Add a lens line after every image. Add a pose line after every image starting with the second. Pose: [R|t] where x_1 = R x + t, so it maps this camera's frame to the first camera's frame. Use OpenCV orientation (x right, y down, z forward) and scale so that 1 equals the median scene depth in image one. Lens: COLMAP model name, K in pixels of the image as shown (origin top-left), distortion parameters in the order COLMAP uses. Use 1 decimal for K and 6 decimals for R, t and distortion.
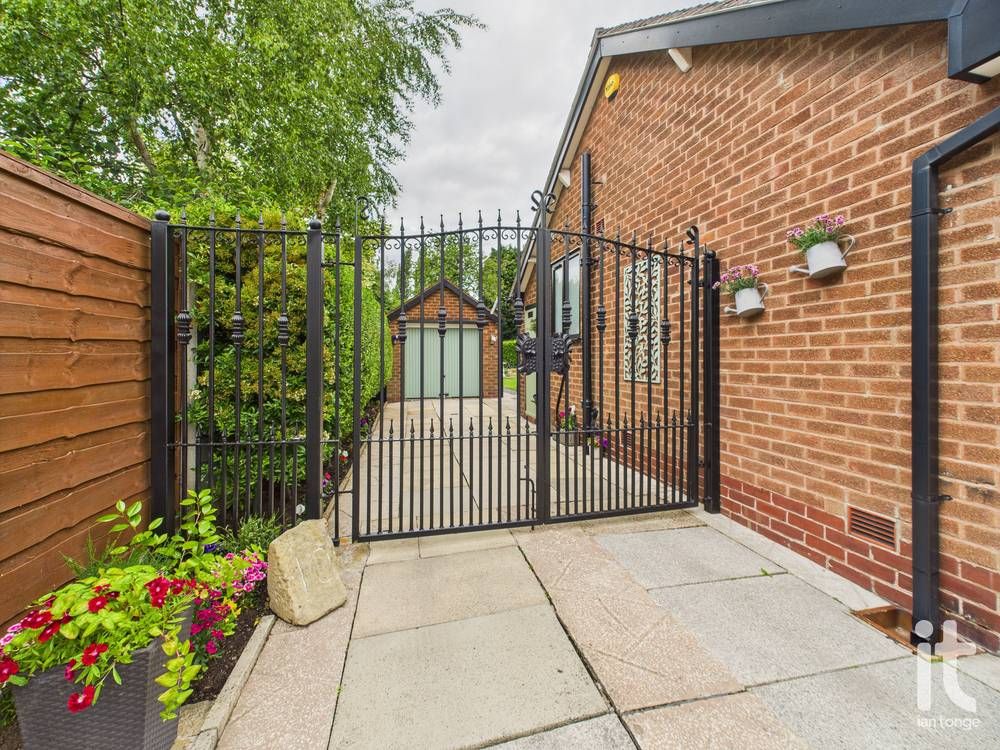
lens RADIAL K [[406.1, 0, 483.5], [0, 406.1, 356.9], [0, 0, 1]] dist [0.001569, 0.000207]
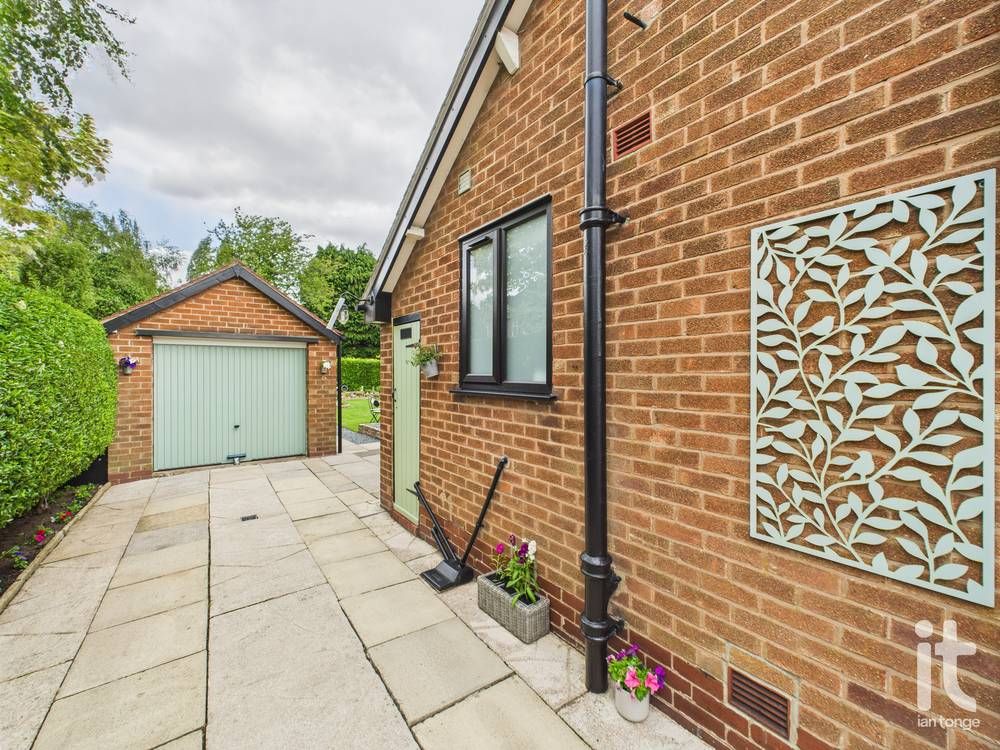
lens RADIAL K [[403.6, 0, 501.0], [0, 403.6, 372.1], [0, 0, 1]] dist [0.000437, -0.000113]
pose [[0.900955, 0.002524, 0.433905, -0.008685], [-0.002749, 0.999996, -0.000109, -0.068334], [-0.433904, -0.001095, 0.900958, 0.586921]]
